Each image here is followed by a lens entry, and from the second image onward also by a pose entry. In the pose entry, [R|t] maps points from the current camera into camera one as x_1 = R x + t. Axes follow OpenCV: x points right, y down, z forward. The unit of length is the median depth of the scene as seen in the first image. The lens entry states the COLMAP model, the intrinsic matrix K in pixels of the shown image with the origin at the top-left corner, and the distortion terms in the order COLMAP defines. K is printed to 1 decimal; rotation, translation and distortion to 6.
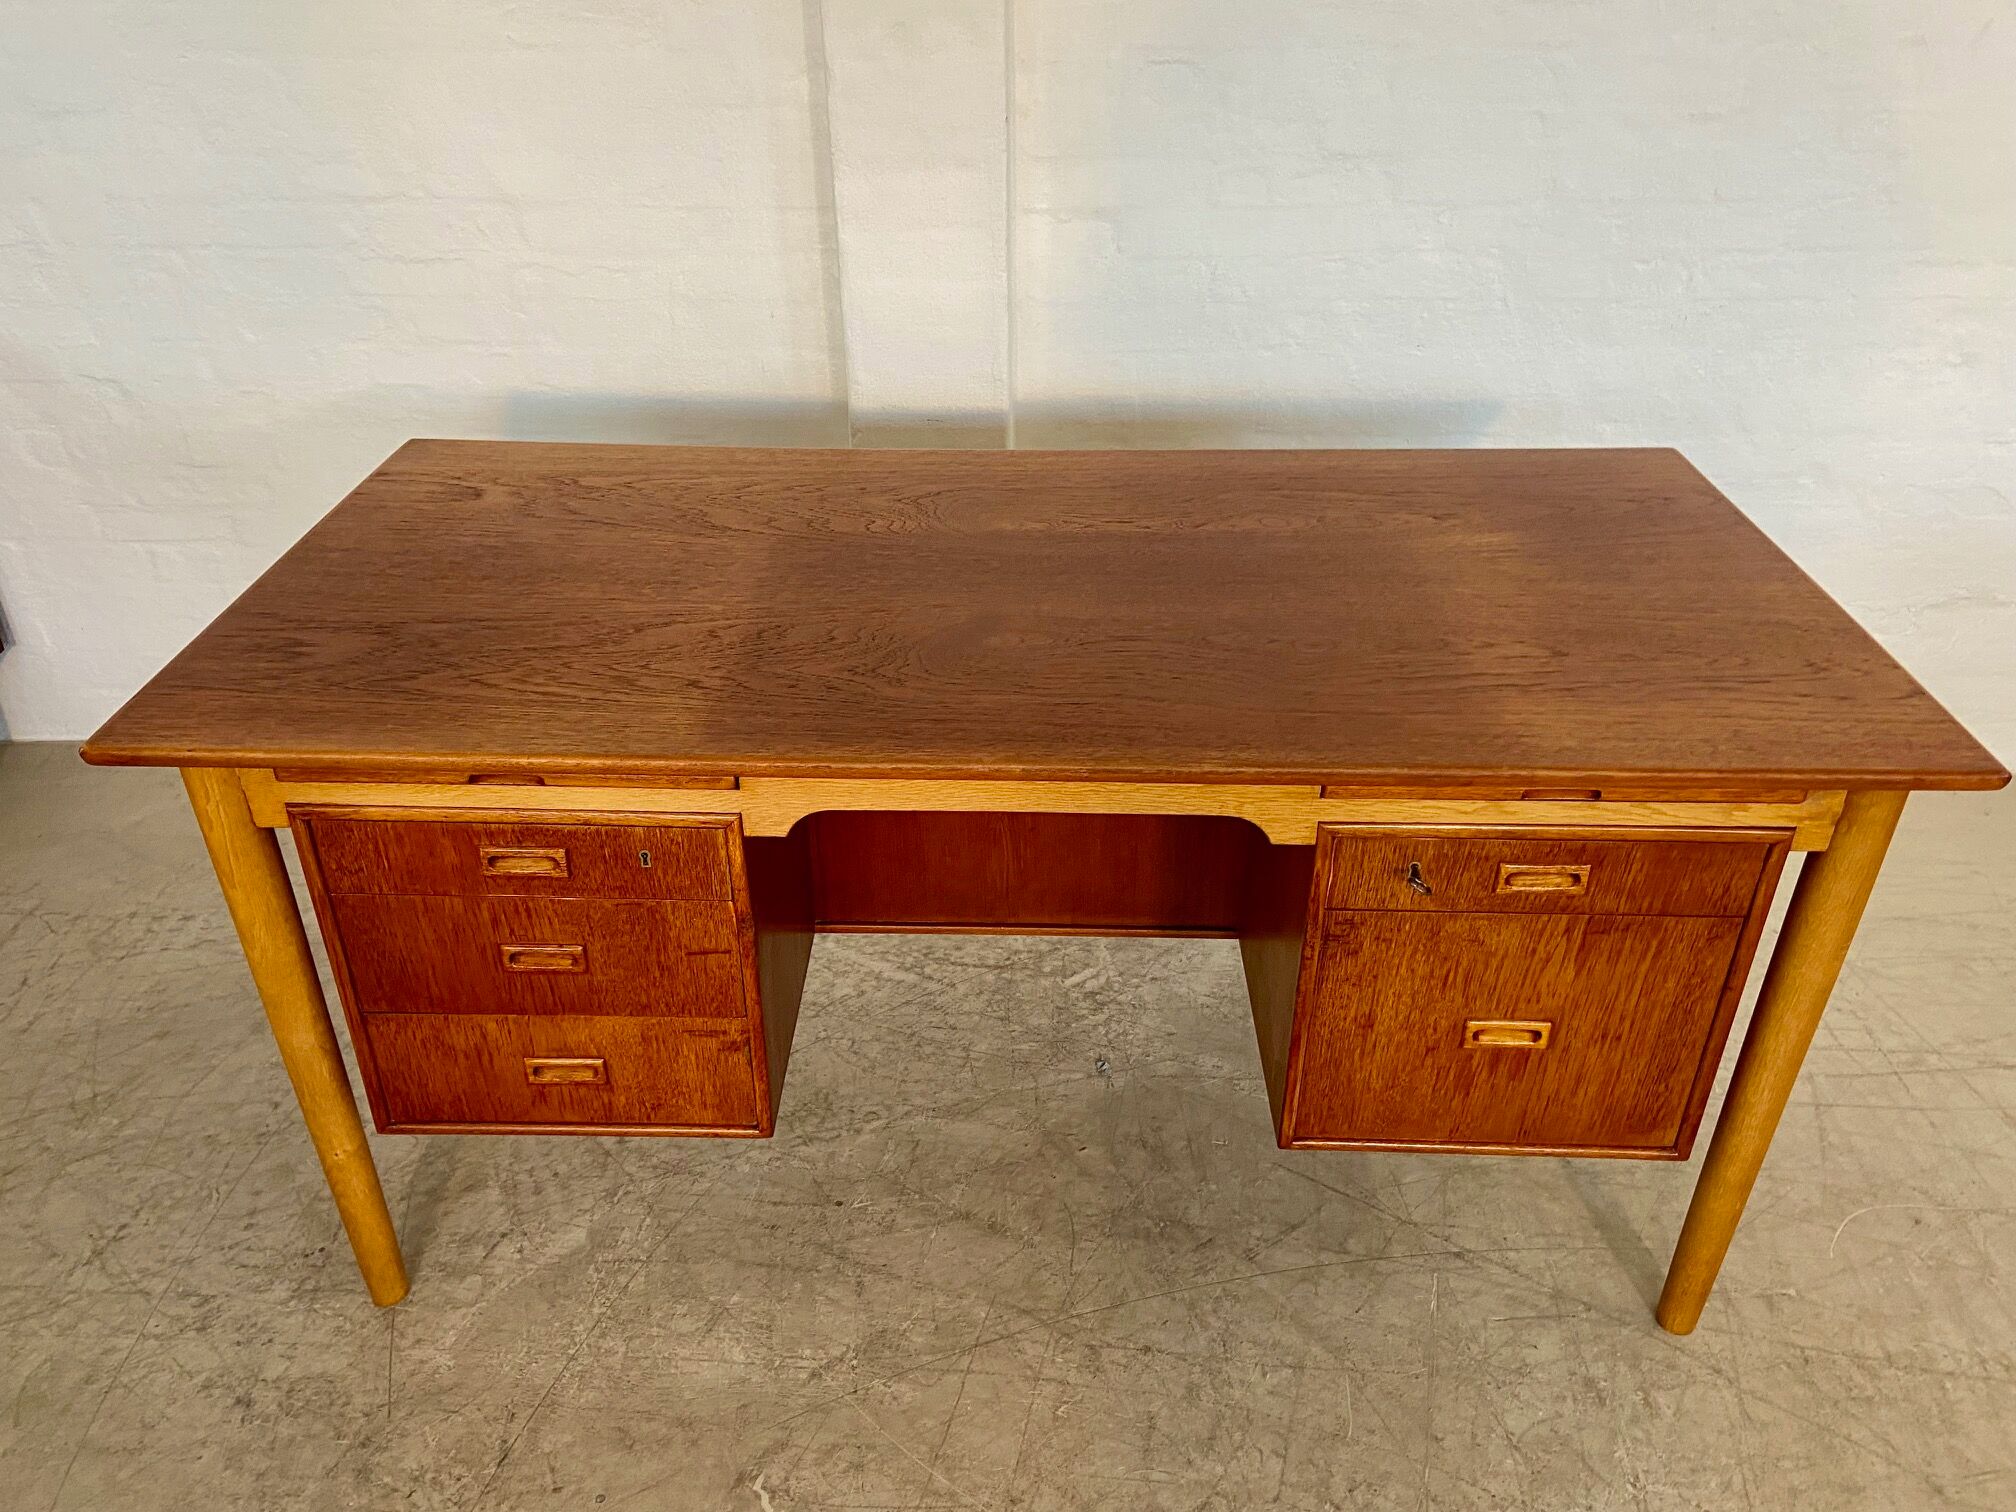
lens RADIAL K [[1516.0, 0, 984.8], [0, 1516.0, 769.5], [0, 0, 1]] dist [0.127925, -0.172850]
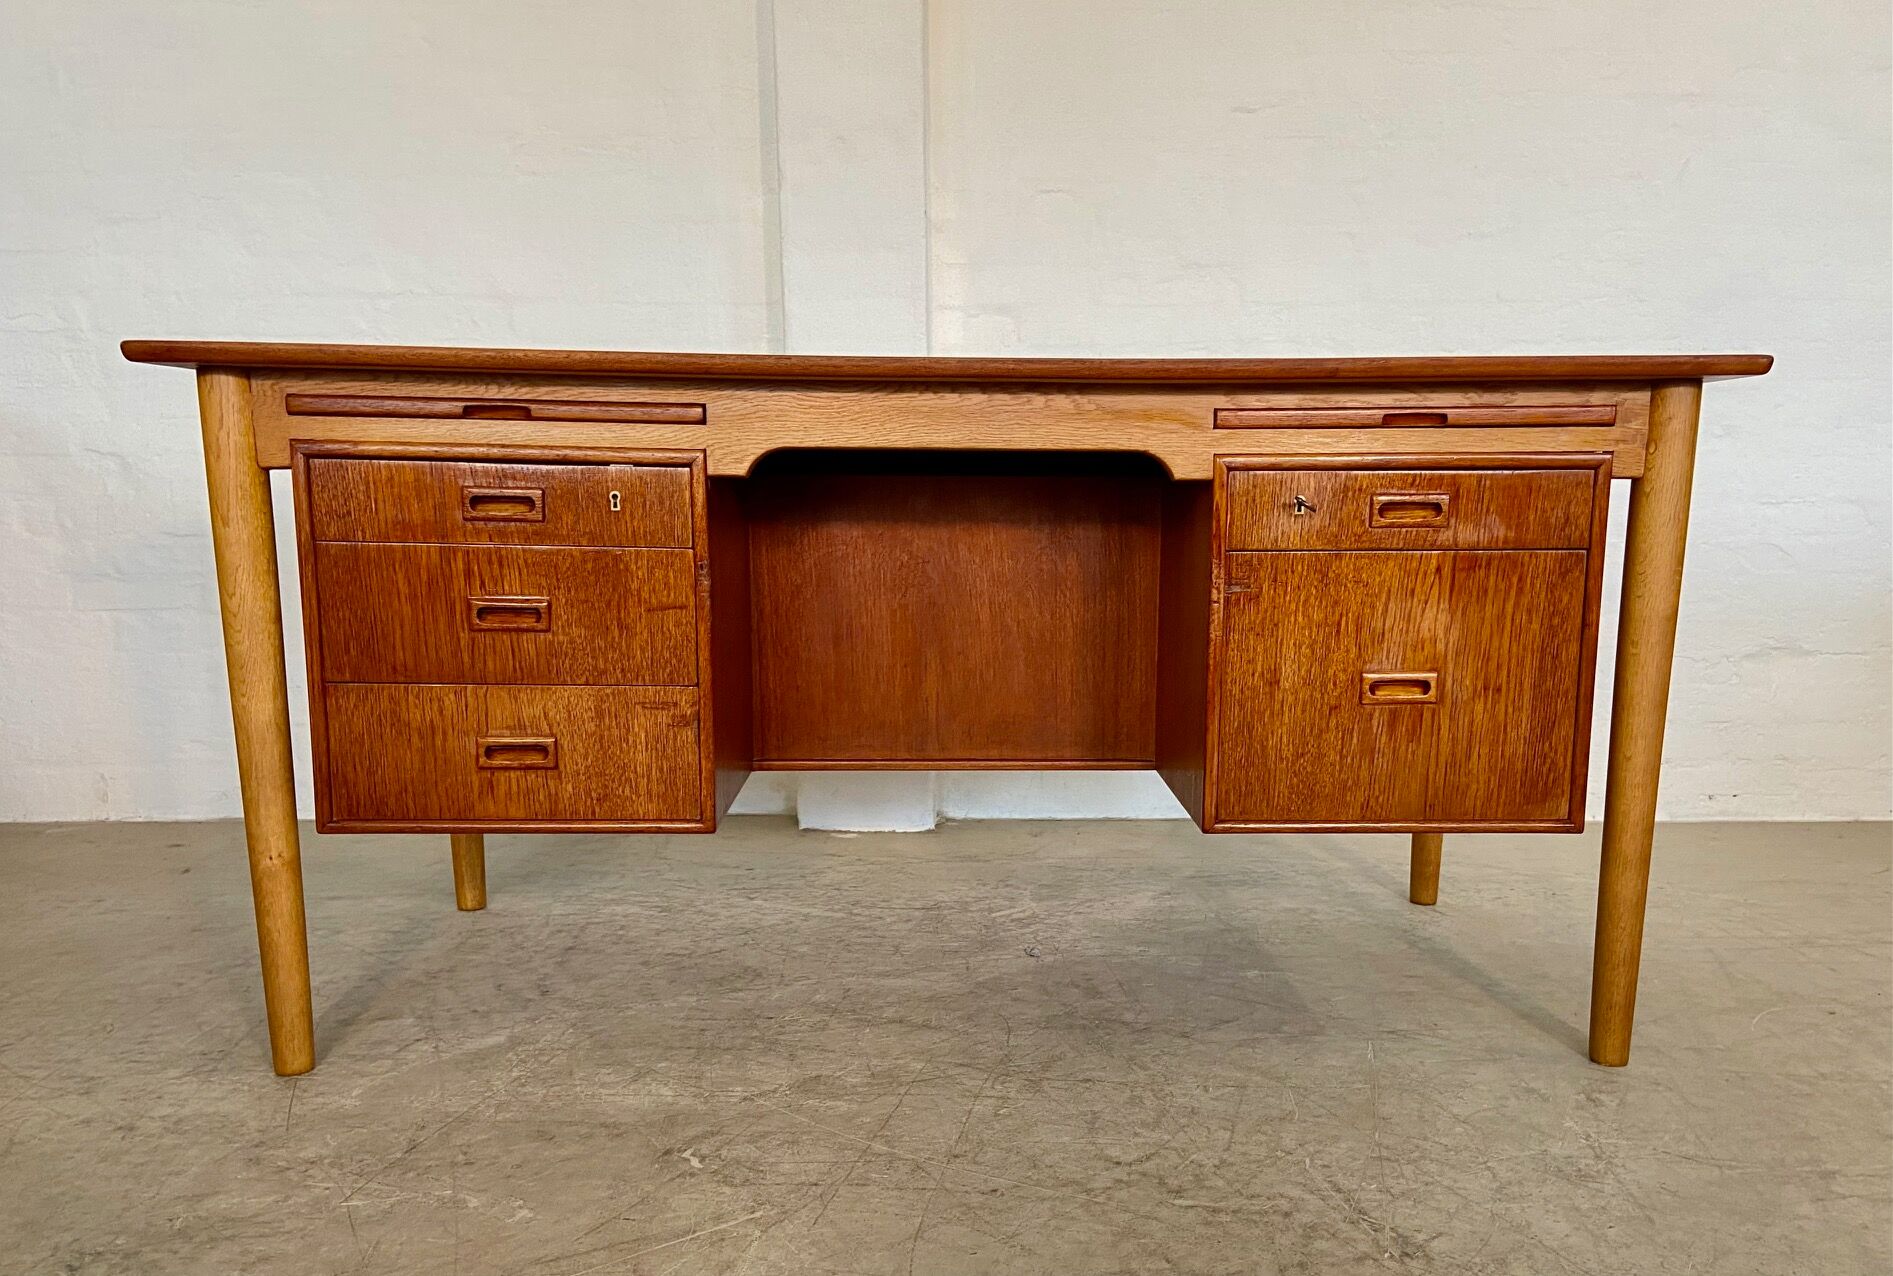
lens RADIAL K [[1516.8, 0, 983.7], [0, 1516.8, 726.4], [0, 0, 1]] dist [0.127491, -0.171188]
pose [[0.997946, -0.000480, 0.064061, -0.023437], [0.024439, 0.927205, -0.373757, 0.538031], [-0.059219, 0.374555, 0.925312, 0.017647]]
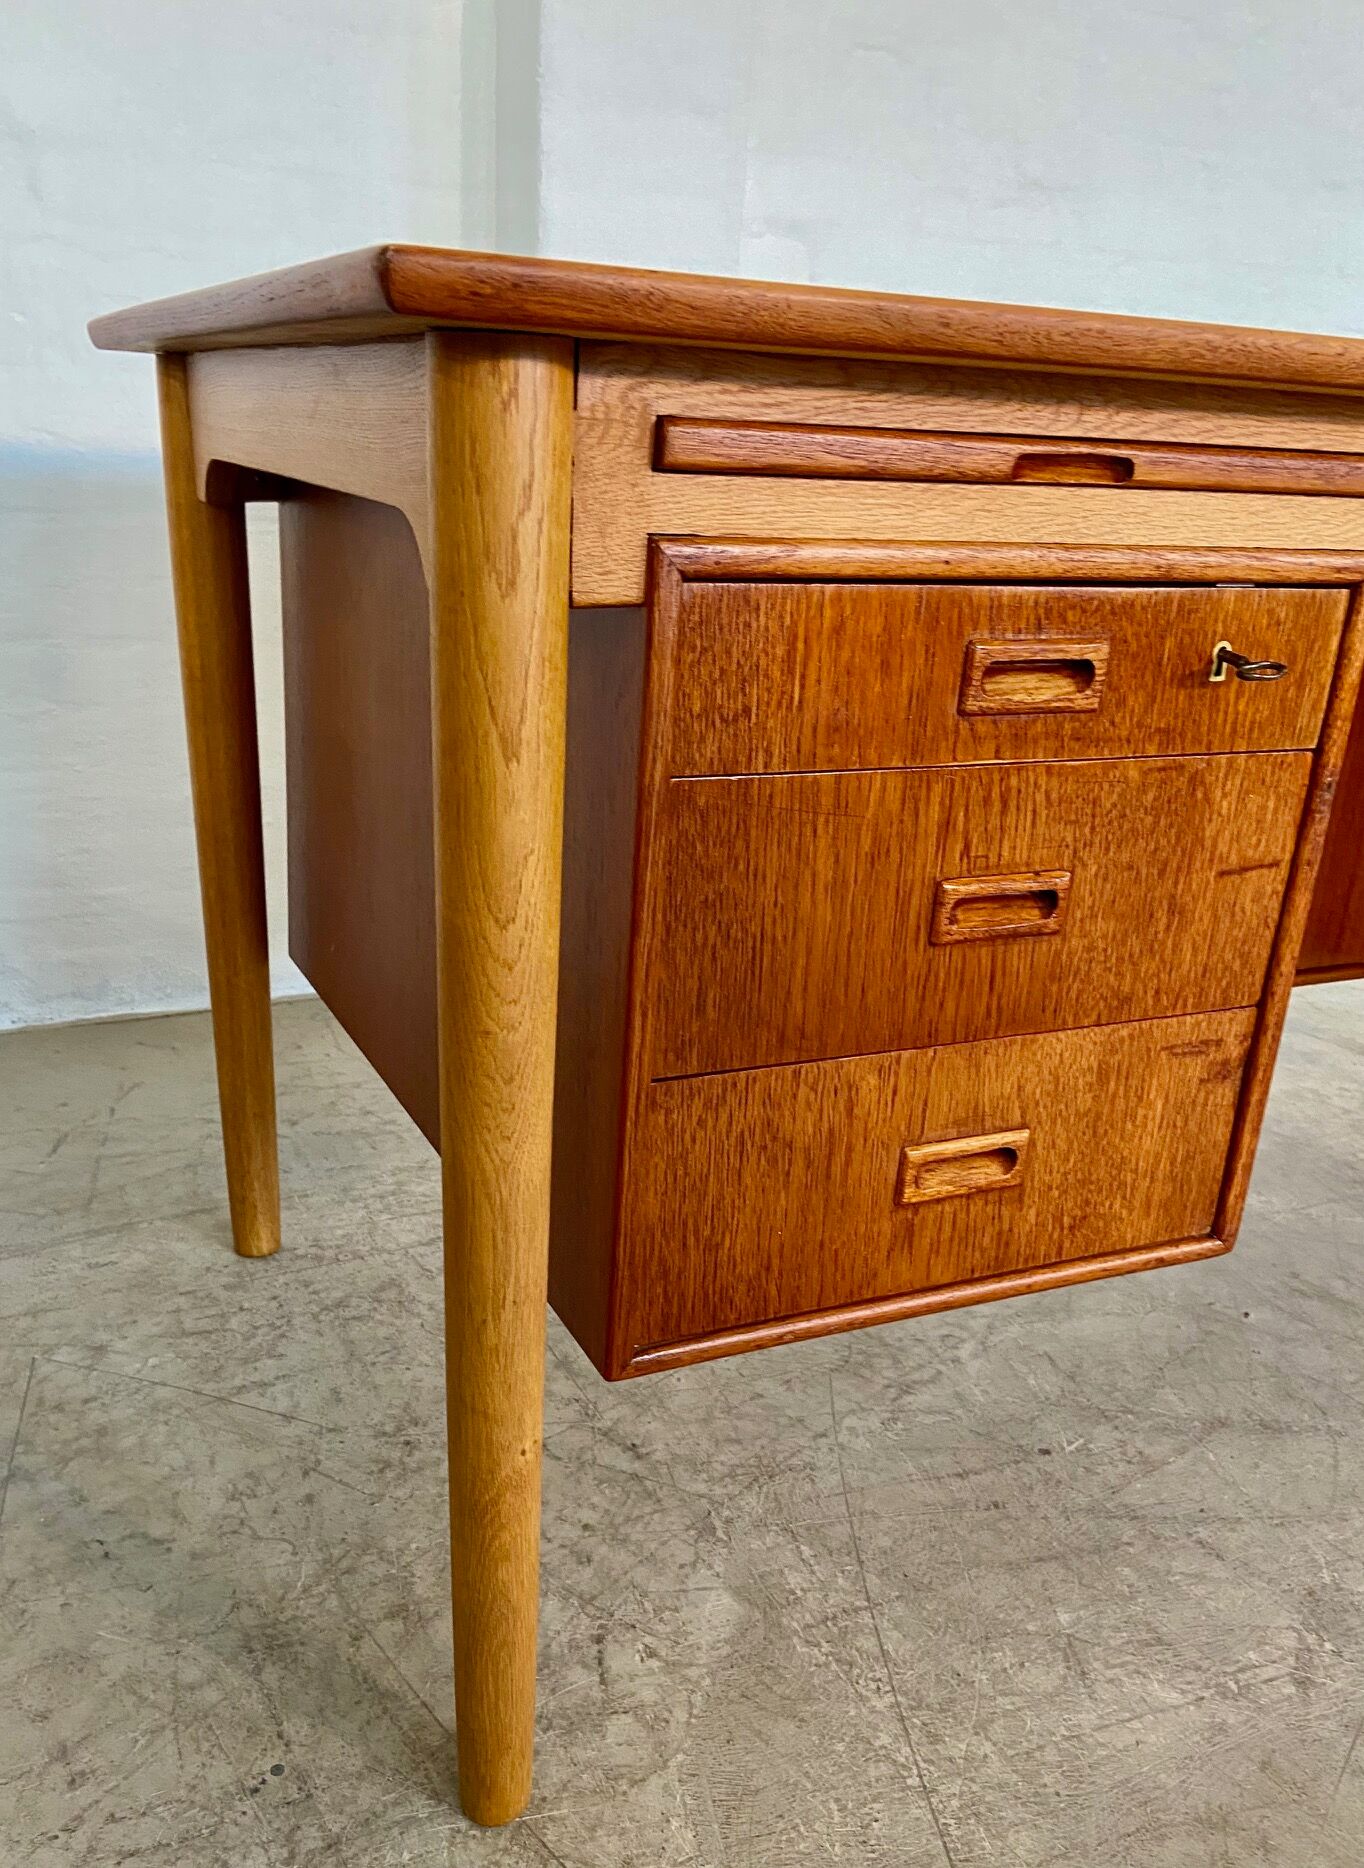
lens RADIAL K [[1515.9, 0, 594.7], [0, 1515.9, 993.8], [0, 0, 1]] dist [0.134755, -0.180260]
pose [[0.901803, -0.105092, 0.419174, -0.561770], [0.178726, 0.973837, -0.140354, 0.177766], [-0.393457, 0.201489, 0.896992, 0.533569]]
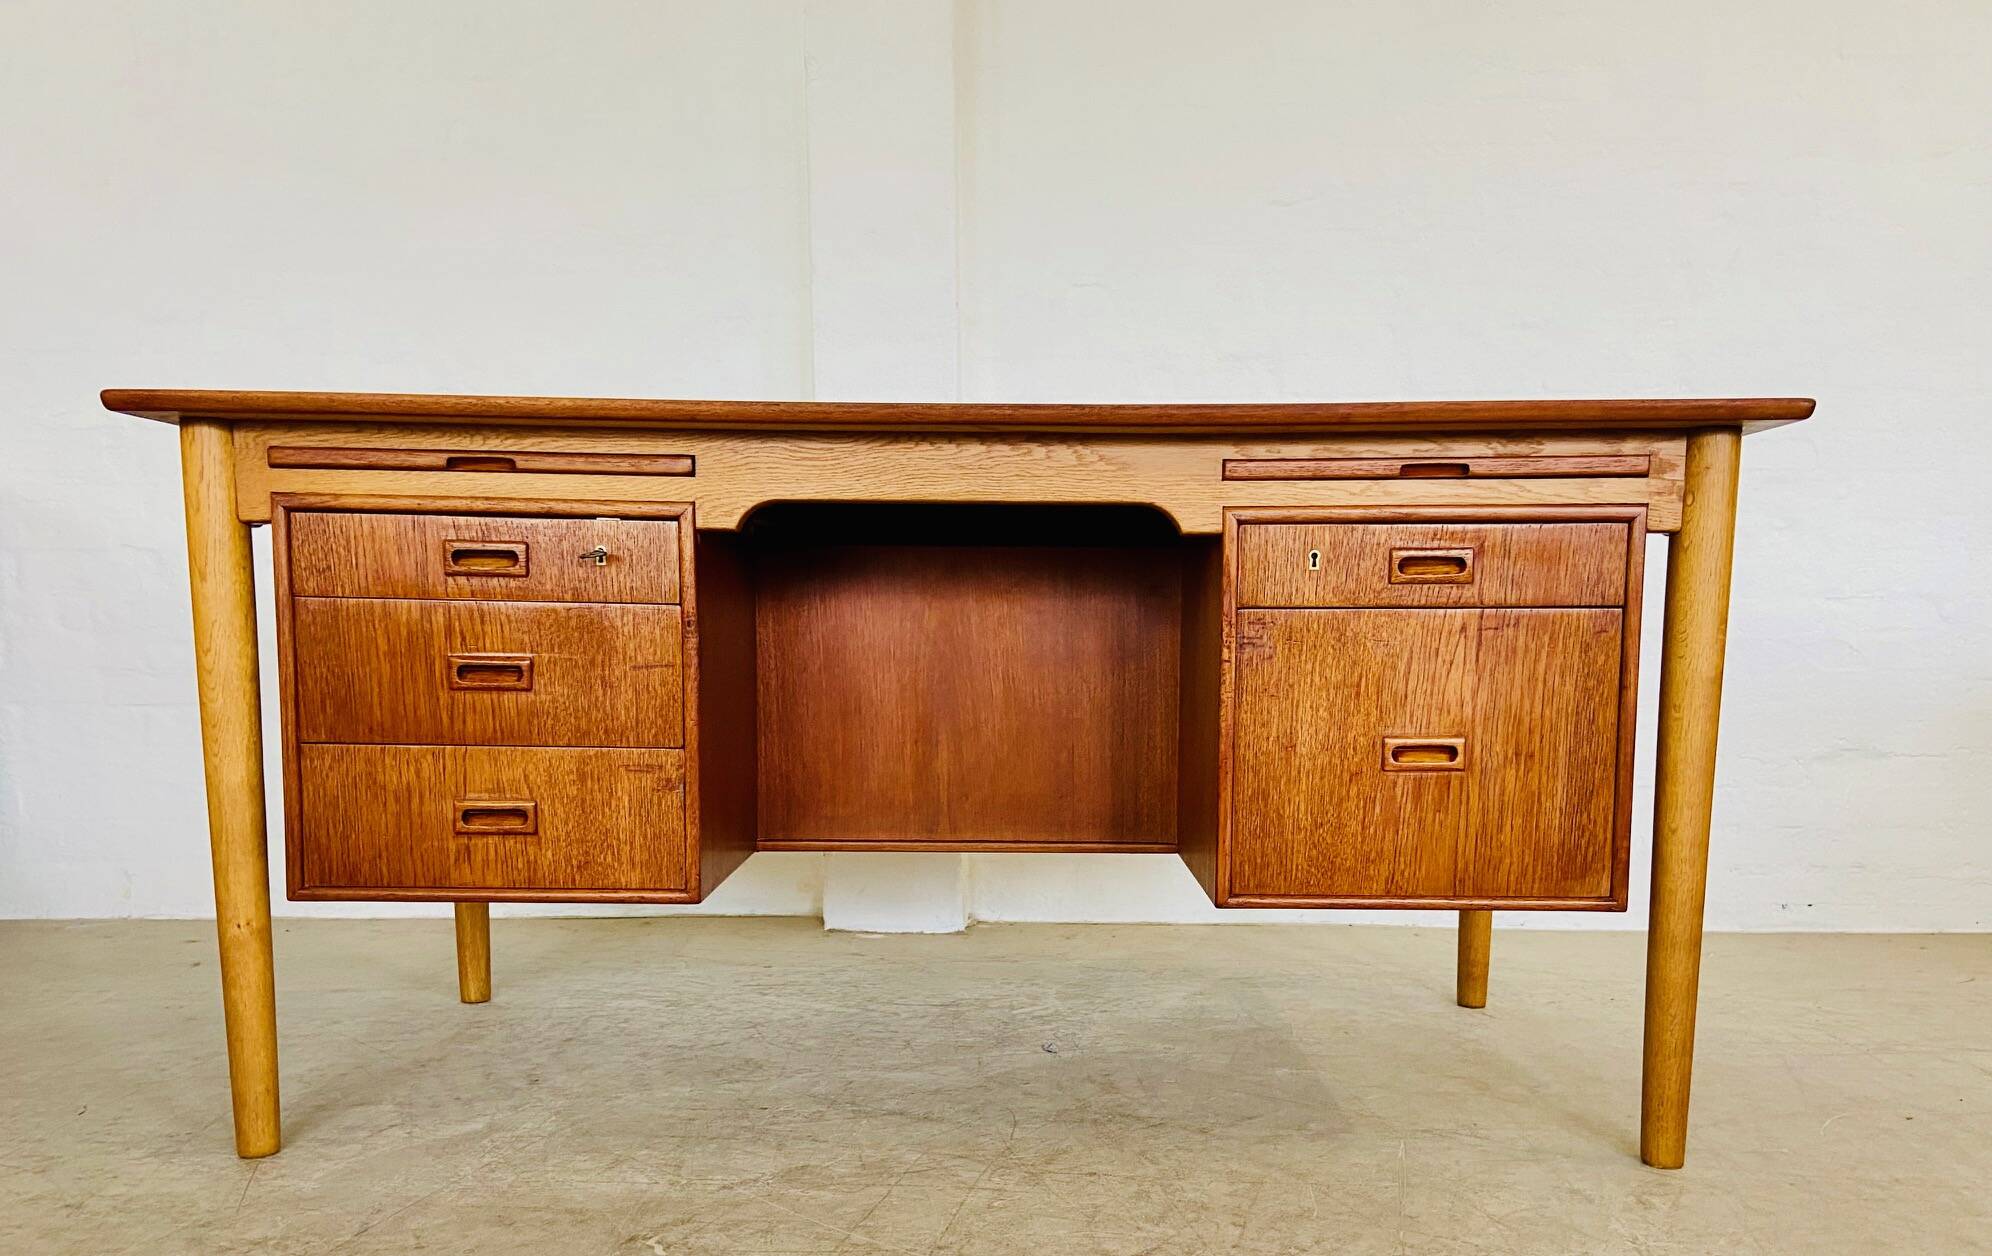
lens RADIAL K [[1517.2, 0, 1002.7], [0, 1517.2, 764.5], [0, 0, 1]] dist [0.127361, -0.172178]
pose [[0.999626, 0.007398, 0.026343, 0.026713], [0.004834, 0.899858, -0.436156, 0.562572], [-0.026932, 0.436120, 0.899486, 0.078881]]
